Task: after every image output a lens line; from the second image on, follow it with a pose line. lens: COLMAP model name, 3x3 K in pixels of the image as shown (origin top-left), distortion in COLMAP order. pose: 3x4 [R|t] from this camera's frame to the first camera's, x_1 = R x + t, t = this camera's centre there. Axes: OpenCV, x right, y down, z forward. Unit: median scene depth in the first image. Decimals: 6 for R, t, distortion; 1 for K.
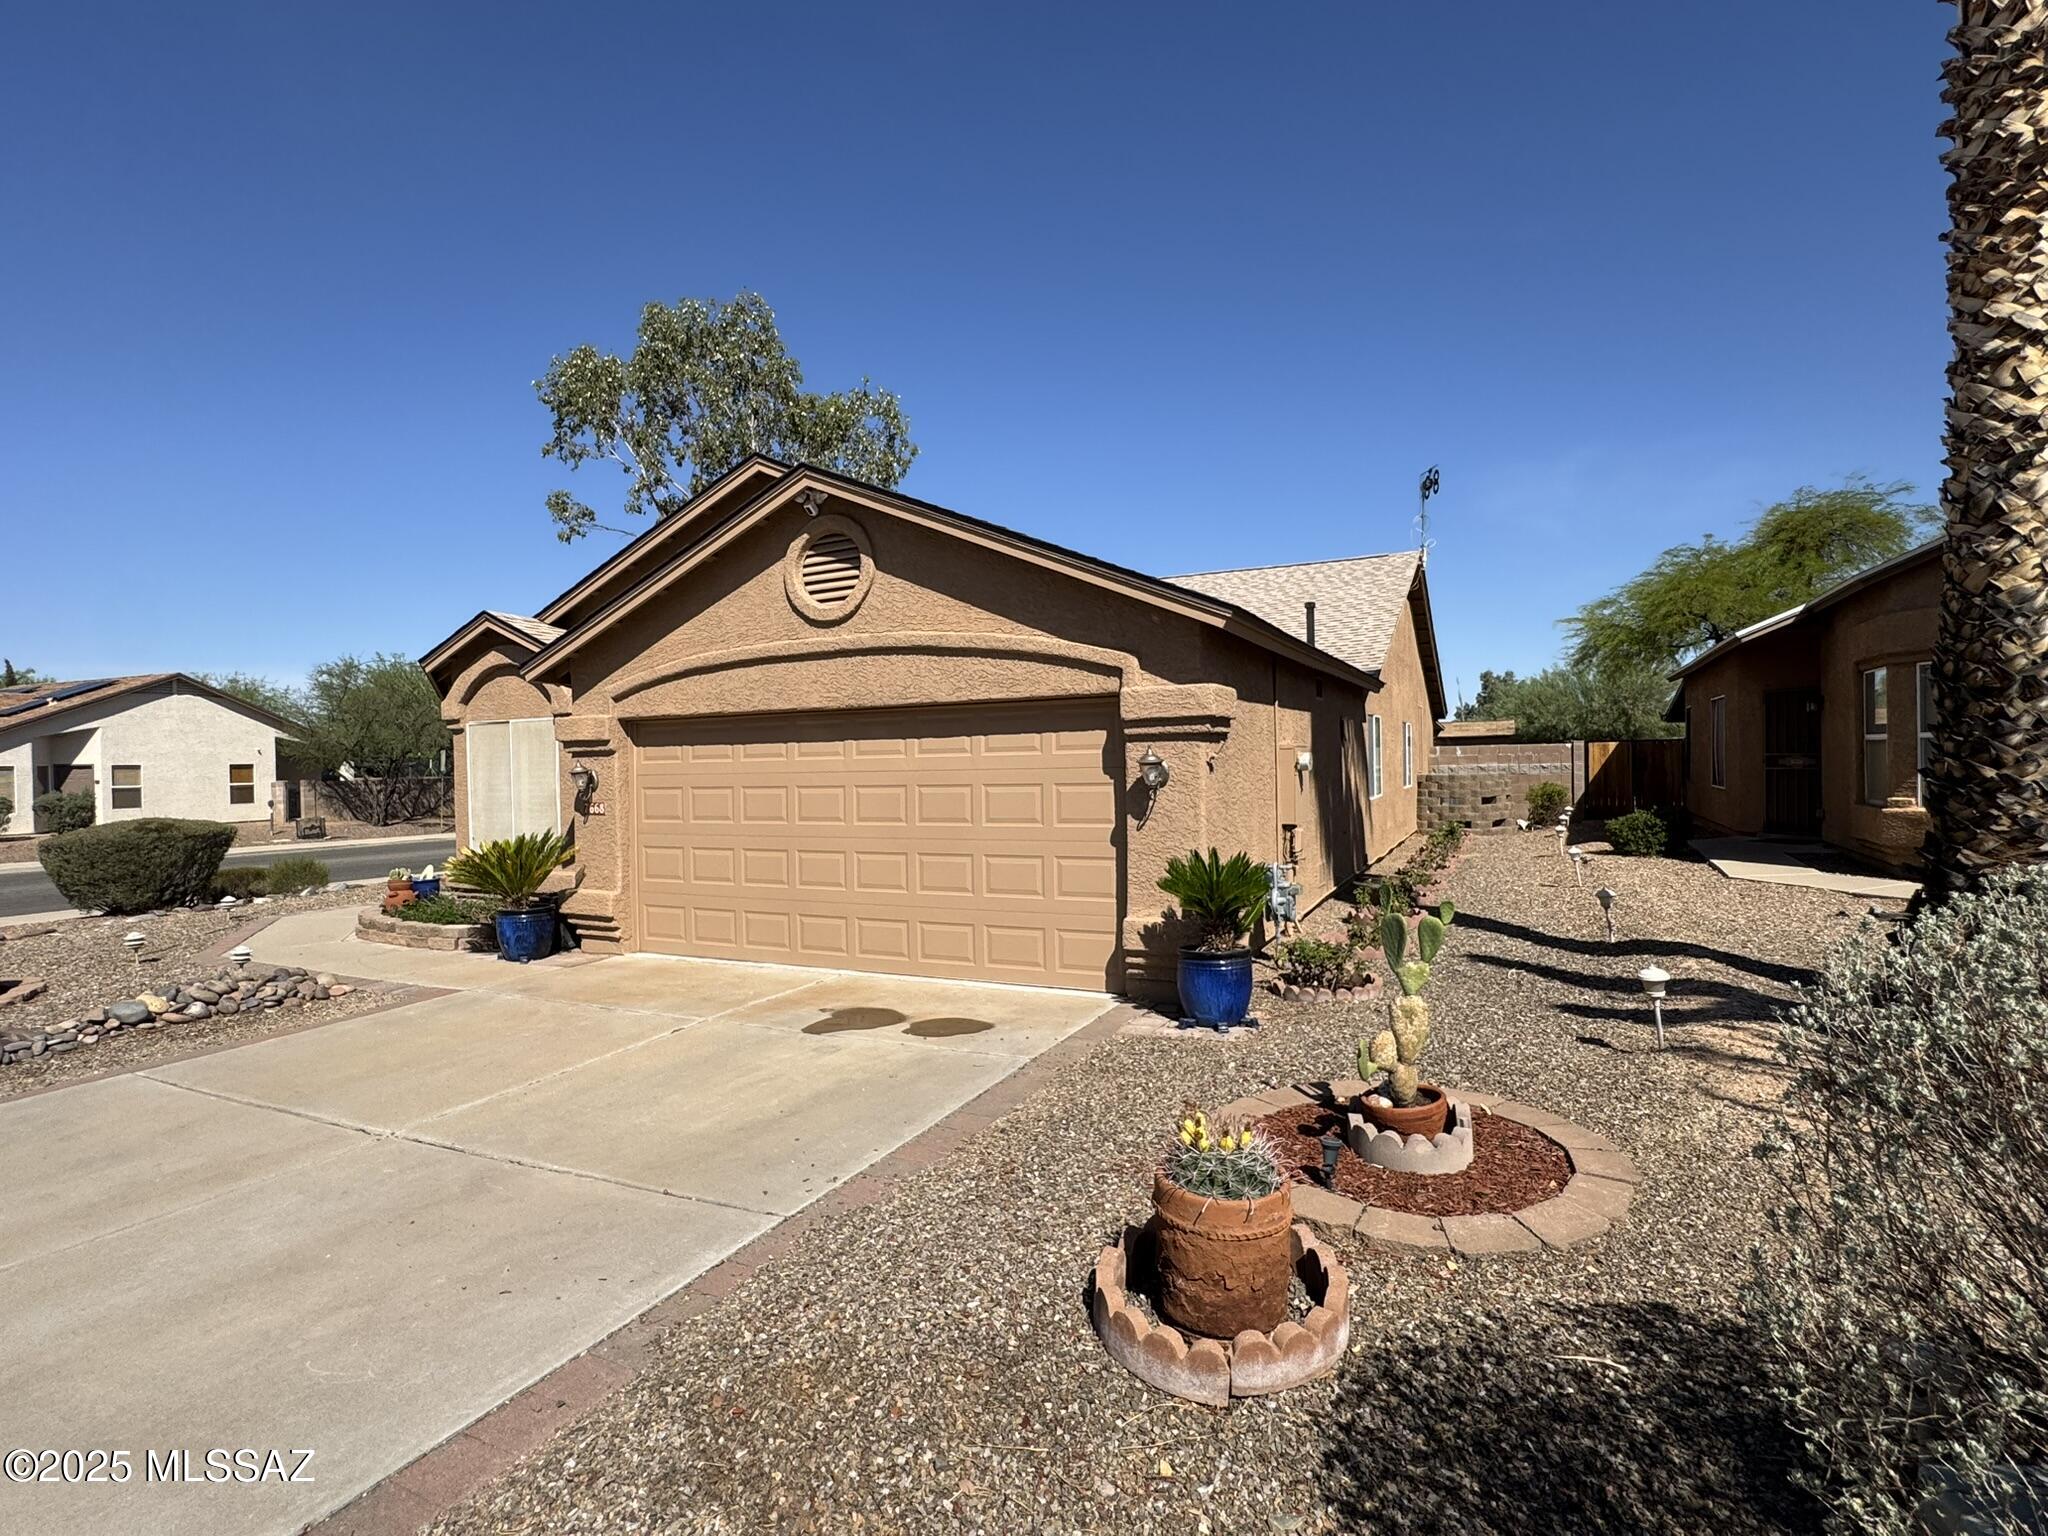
lens RADIAL K [[1027.0, 0, 1027.9], [0, 1027.0, 766.4], [0, 0, 1]] dist [-0.016491, 0.001361]
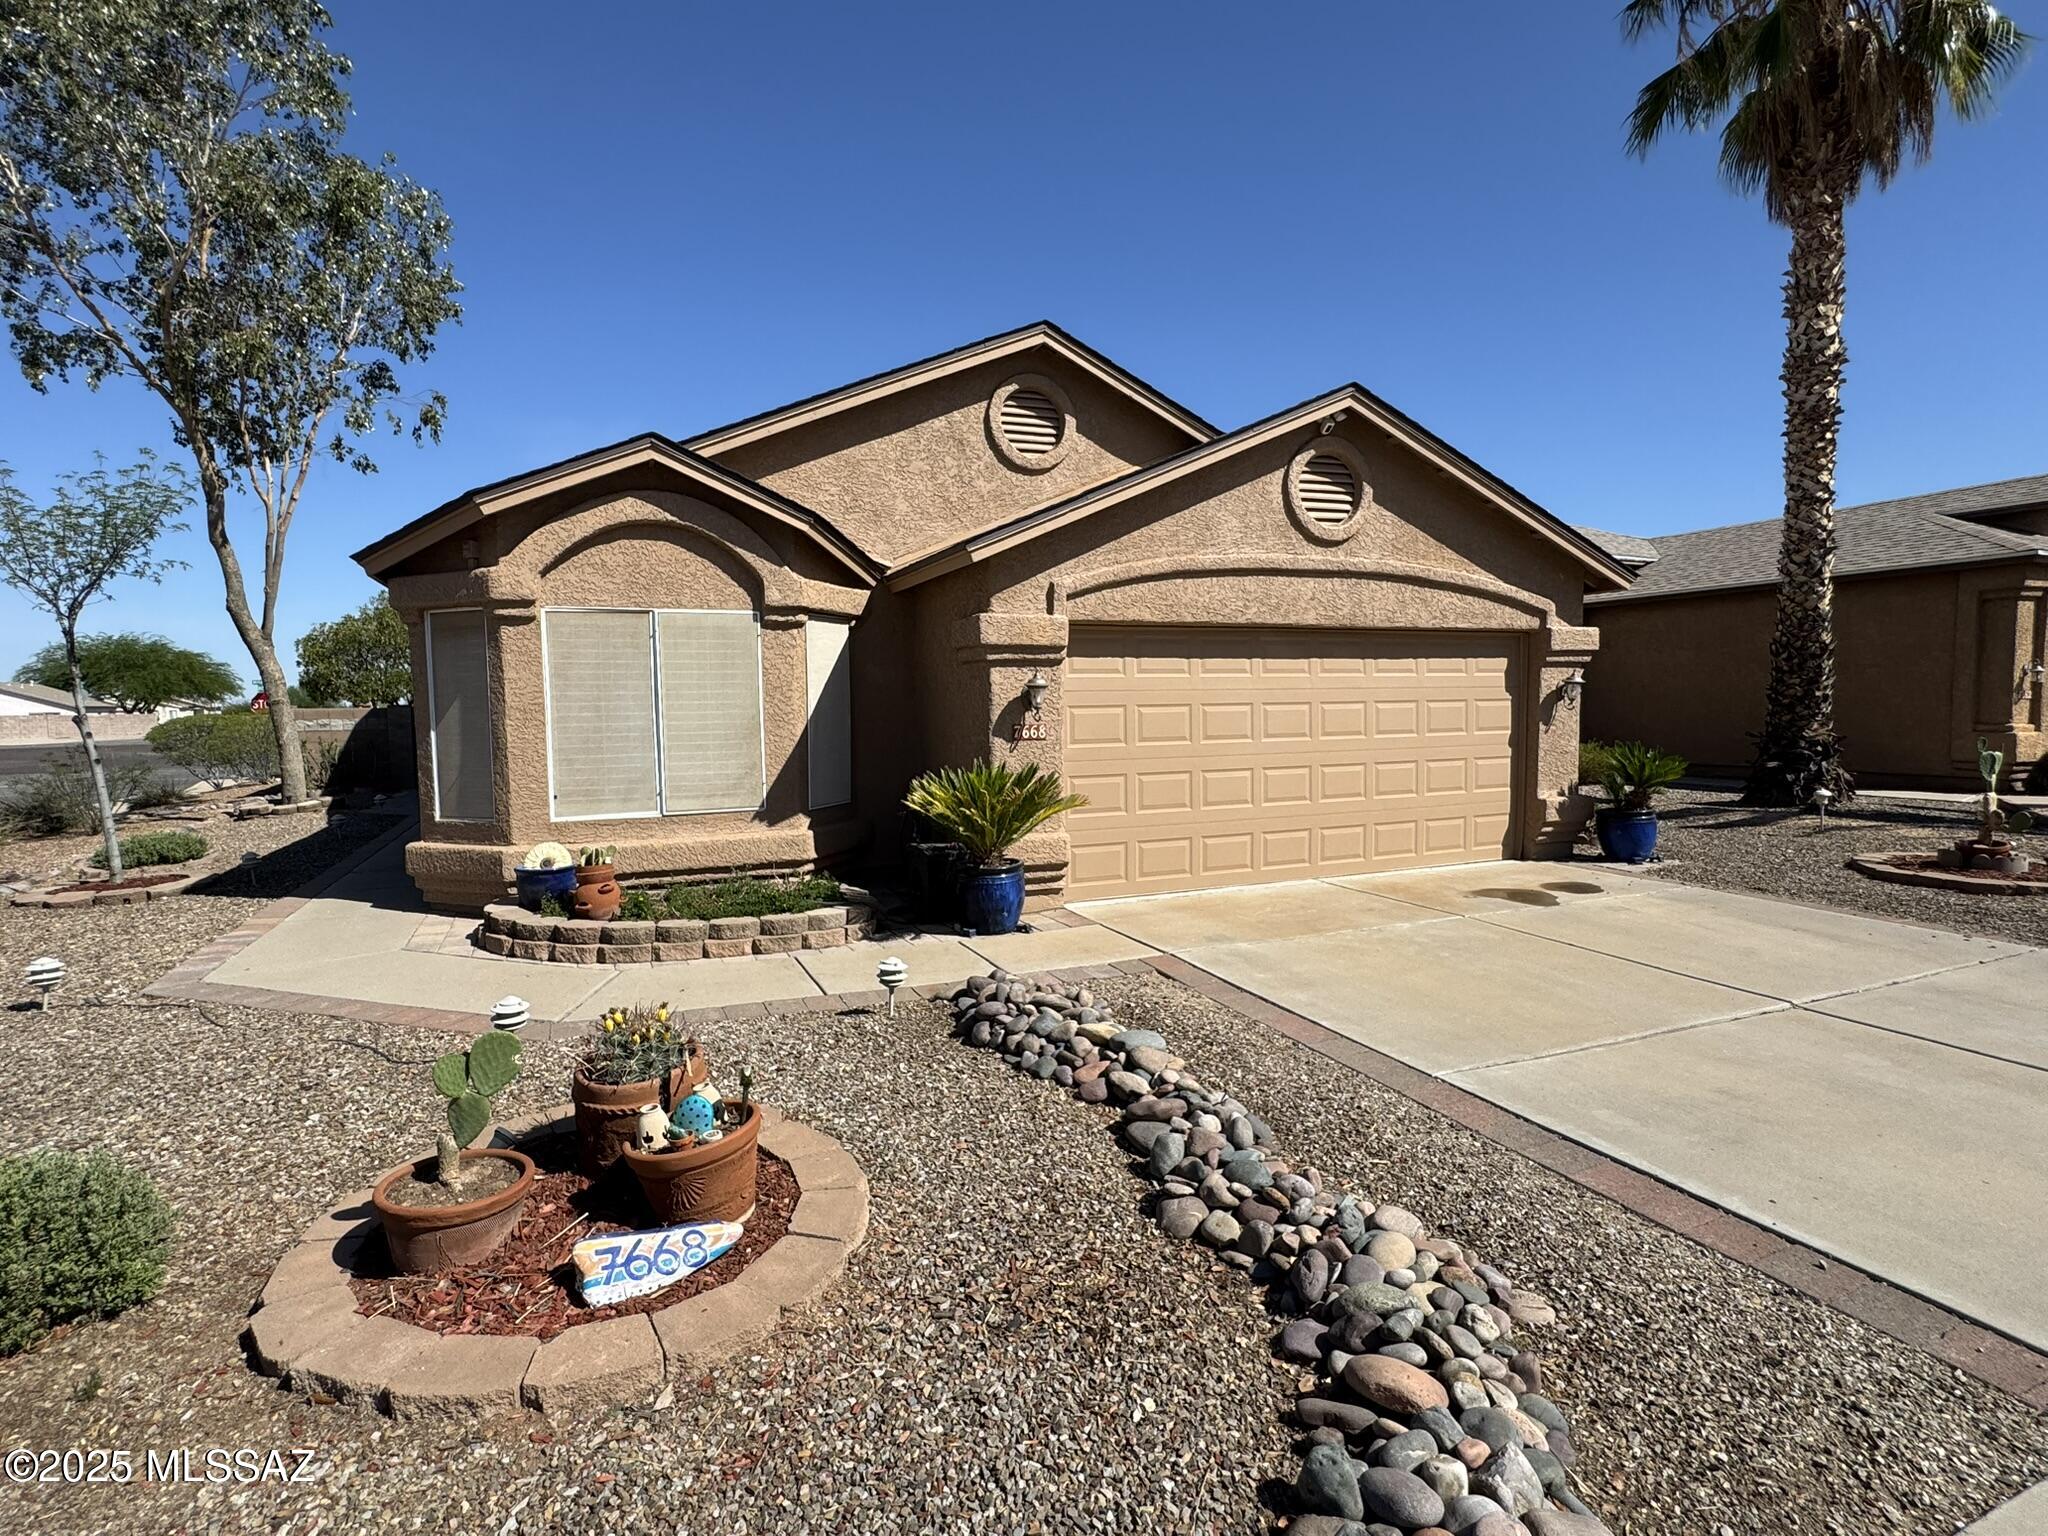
lens RADIAL K [[1027.0, 0, 1031.5], [0, 1027.0, 776.2], [0, 0, 1]] dist [-0.016491, 0.001361]
pose [[0.654160, -0.051291, 0.754615, -1.171372], [-0.001434, 0.997612, 0.069051, 0.022978], [-0.756355, -0.046252, 0.652524, 0.539848]]
